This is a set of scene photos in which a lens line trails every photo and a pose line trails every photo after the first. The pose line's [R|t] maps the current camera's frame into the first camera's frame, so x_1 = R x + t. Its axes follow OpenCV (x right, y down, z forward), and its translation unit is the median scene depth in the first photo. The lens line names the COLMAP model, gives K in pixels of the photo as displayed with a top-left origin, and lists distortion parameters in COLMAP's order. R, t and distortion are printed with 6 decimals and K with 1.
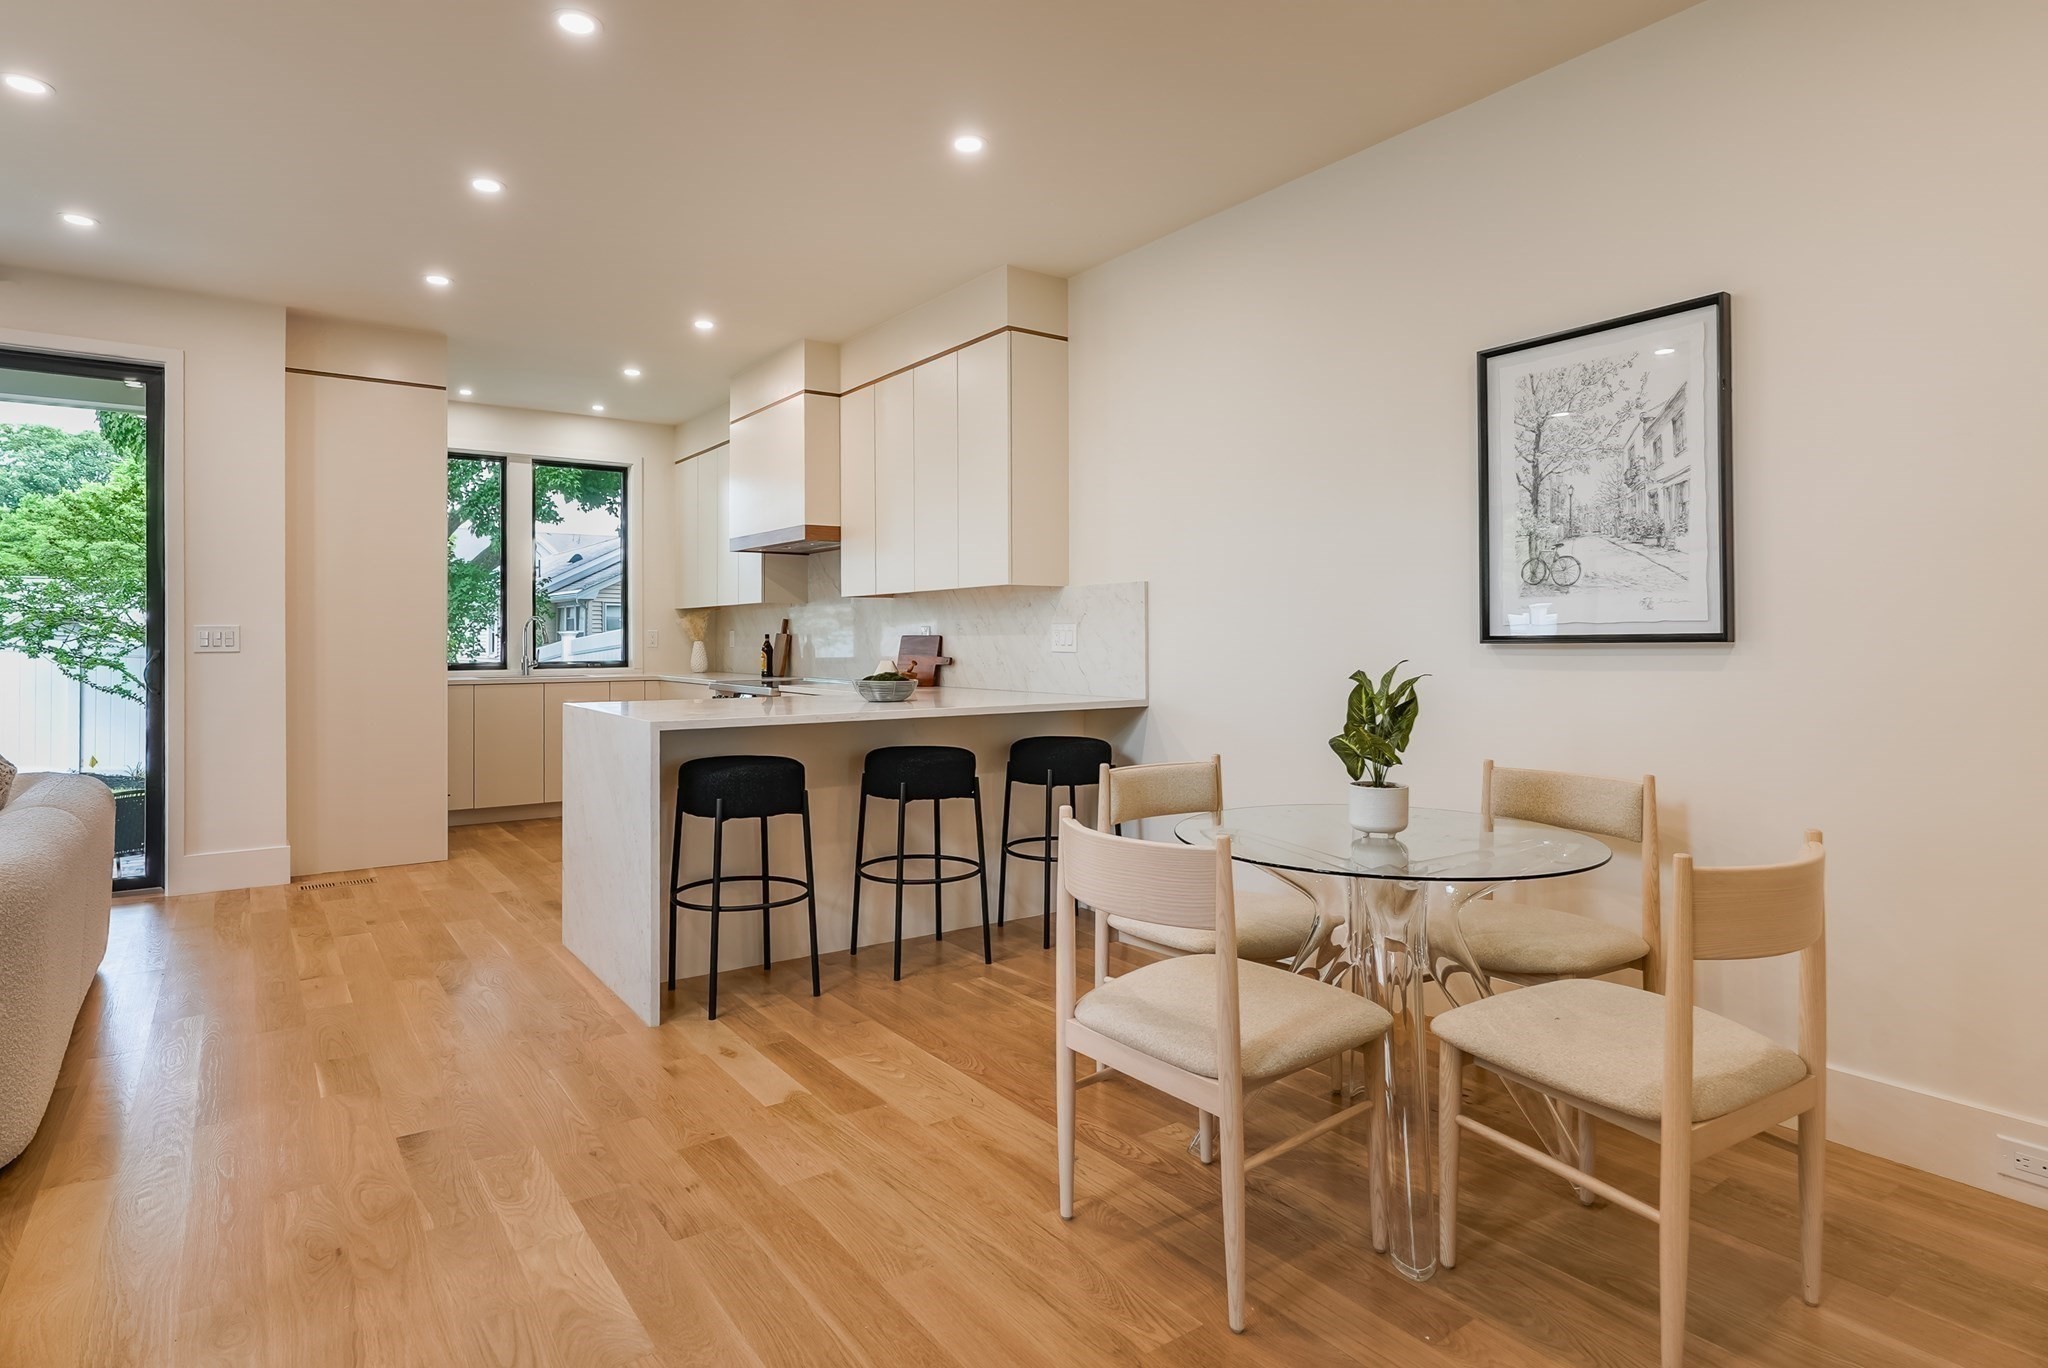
lens RADIAL K [[1053.6, 0, 989.4], [0, 1053.6, 637.9], [0, 0, 1]] dist [-0.002396, -0.000165]
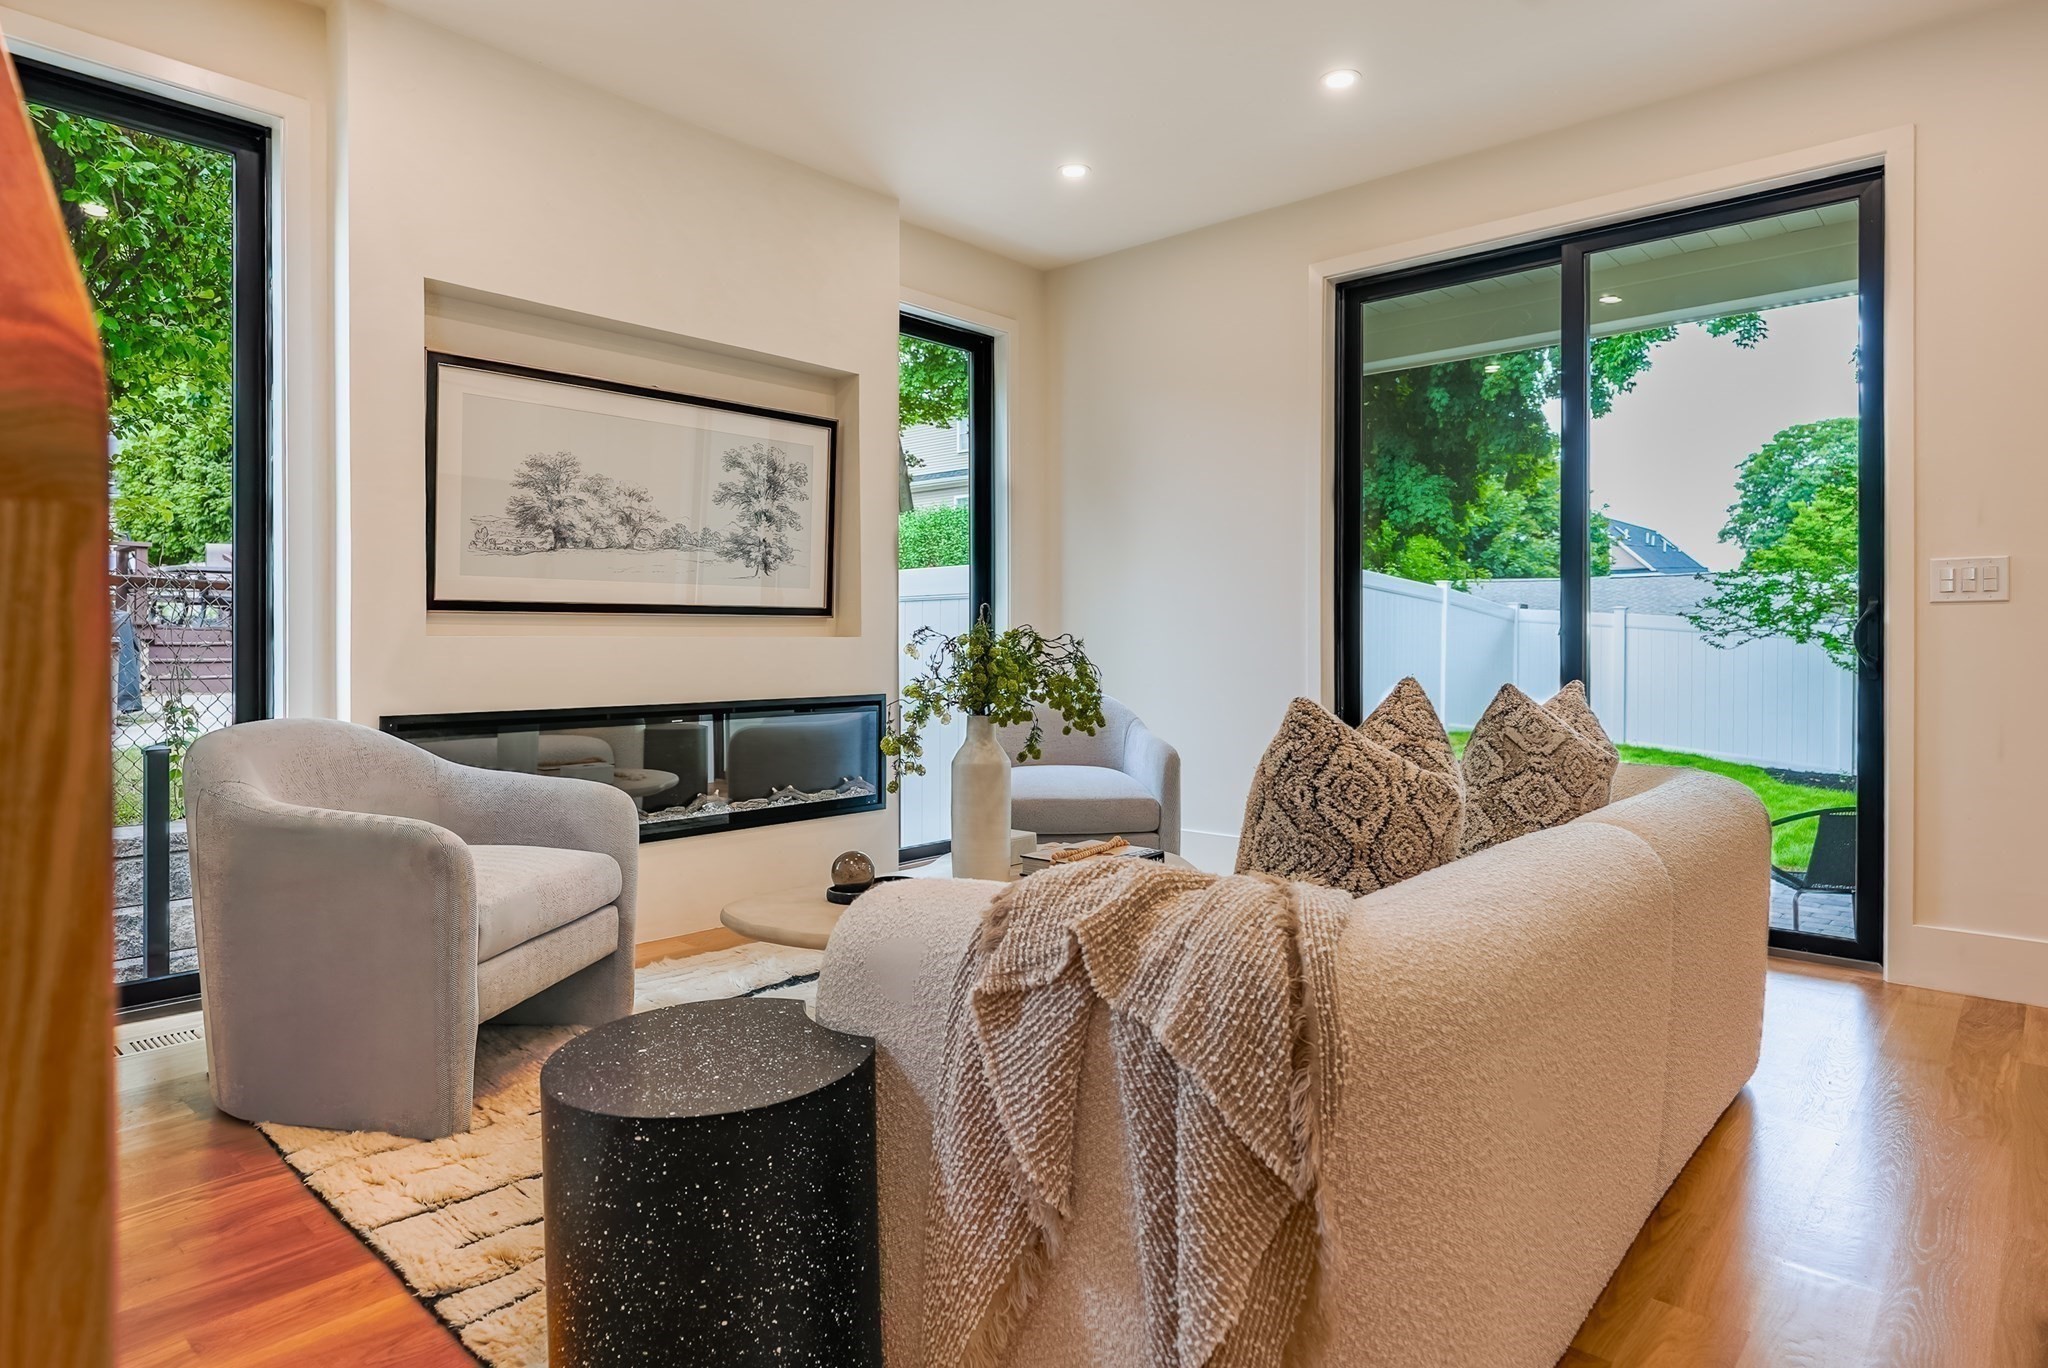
lens RADIAL K [[1133.4, 0, 1018.9], [0, 1133.4, 641.7], [0, 0, 1]] dist [0.002392, 0.001968]
pose [[0.205645, 0.003546, -0.978620, -0.200335], [0.001191, 0.999992, 0.003874, 0.032808], [0.978626, -0.001962, 0.205639, 0.322668]]
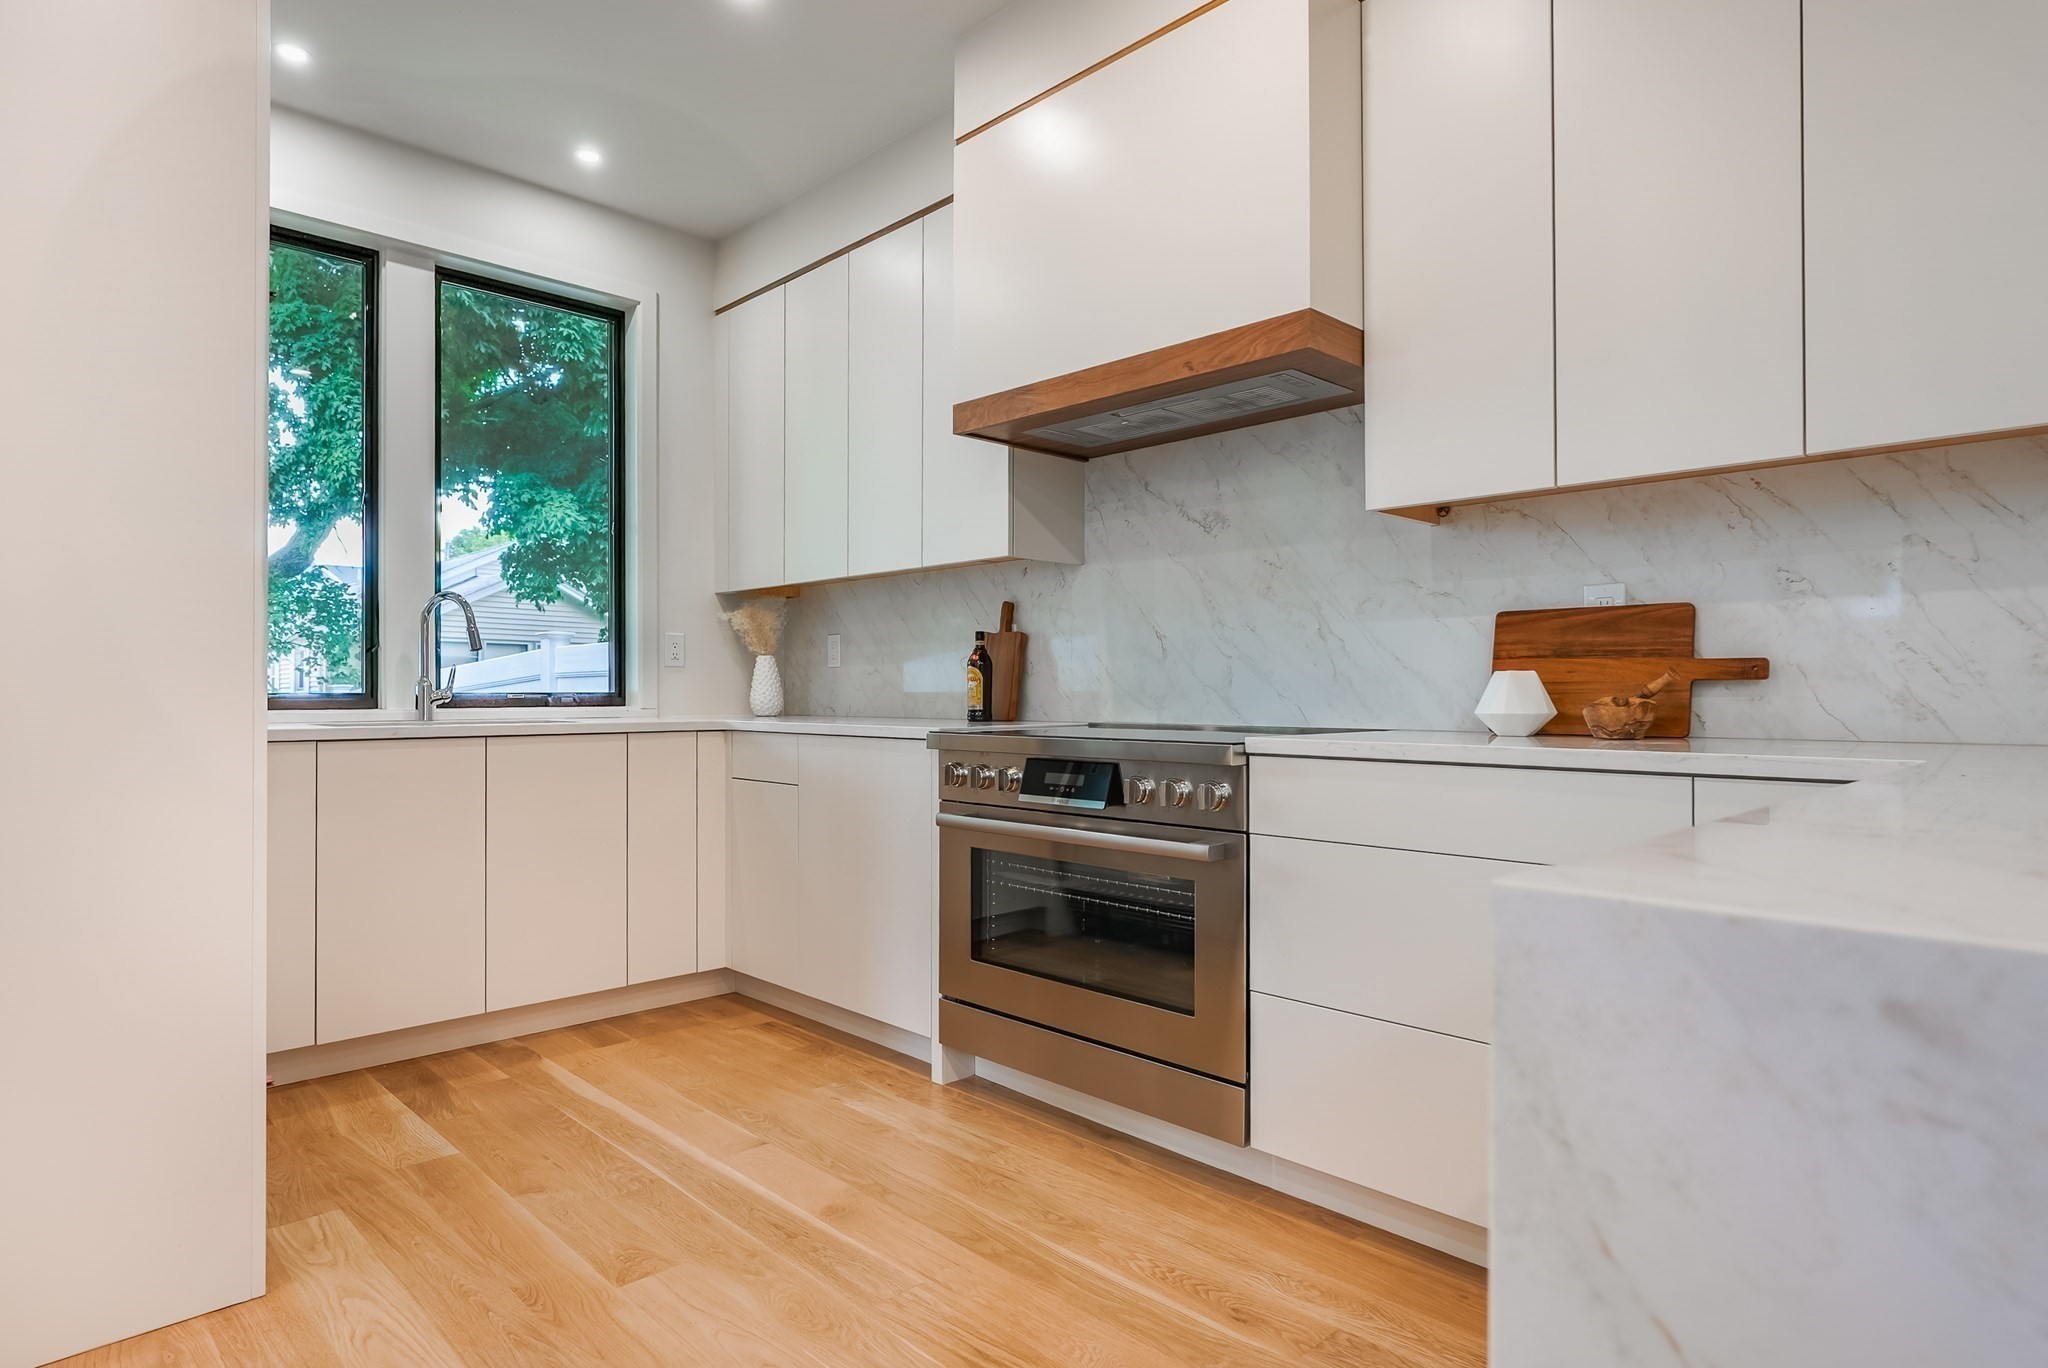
lens RADIAL K [[1118.3, 0, 989.3], [0, 1118.3, 689.4], [0, 0, 1]] dist [0.000225, 0.000097]
pose [[0.991325, 0.000485, 0.131431, -0.397168], [-0.000206, 0.999998, -0.002144, 0.034473], [-0.131432, 0.002098, 0.991323, 0.736114]]
